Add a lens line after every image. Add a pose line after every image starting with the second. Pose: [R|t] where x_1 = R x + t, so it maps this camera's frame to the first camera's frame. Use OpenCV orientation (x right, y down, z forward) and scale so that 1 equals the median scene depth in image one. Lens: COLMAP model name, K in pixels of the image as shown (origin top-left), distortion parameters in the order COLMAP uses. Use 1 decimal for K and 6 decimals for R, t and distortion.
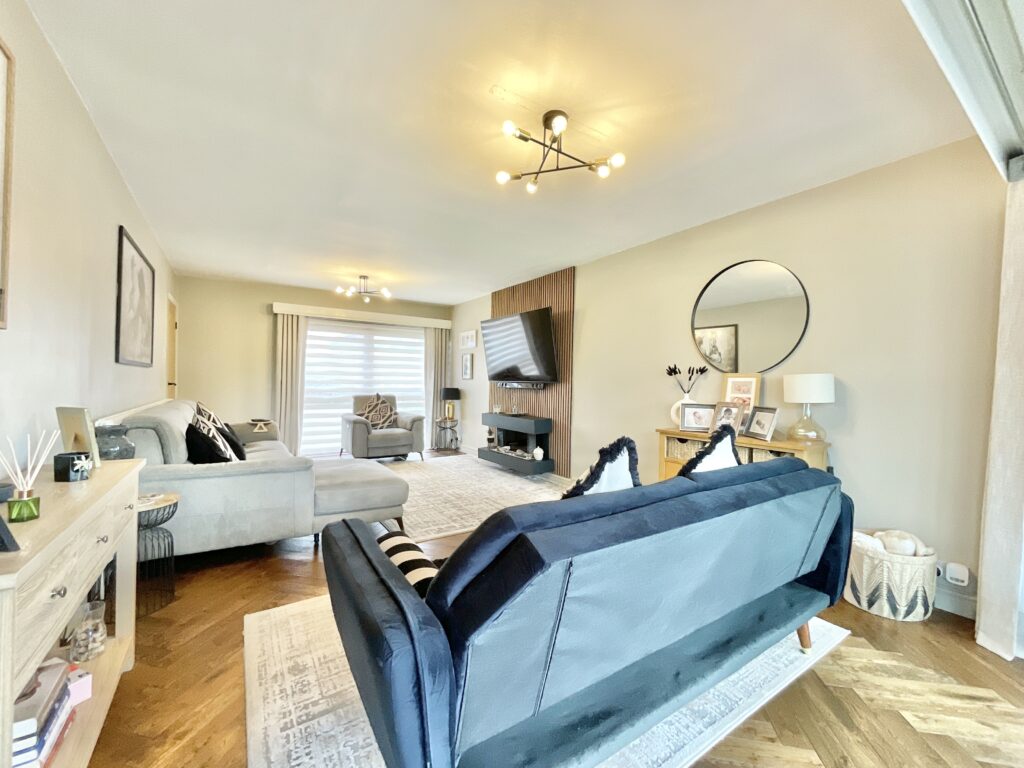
lens RADIAL K [[411.6, 0, 512.0], [0, 411.6, 384.0], [0, 0, 1]] dist [0.000258, -0.000151]
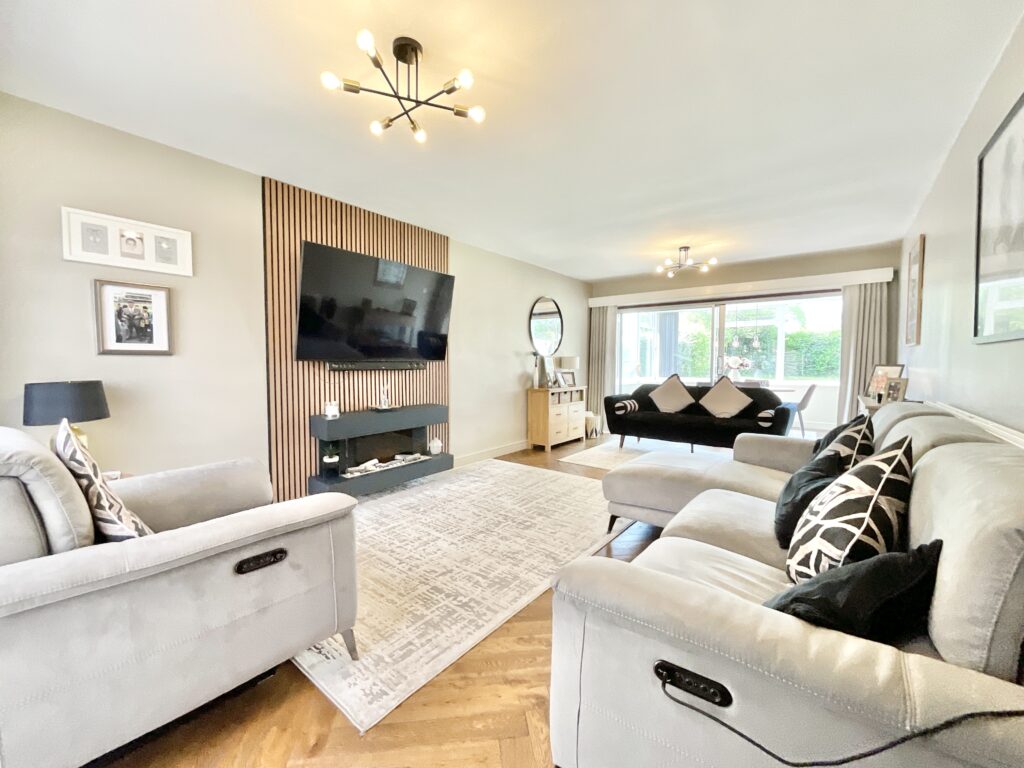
lens RADIAL K [[411.6, 0, 512.0], [0, 411.6, 384.0], [0, 0, 1]] dist [0.000258, -0.000151]
pose [[-0.317854, -0.068566, 0.945657, -0.857588], [-0.007825, 0.997537, 0.069698, -0.020855], [-0.948107, 0.014754, -0.317608, 1.234329]]
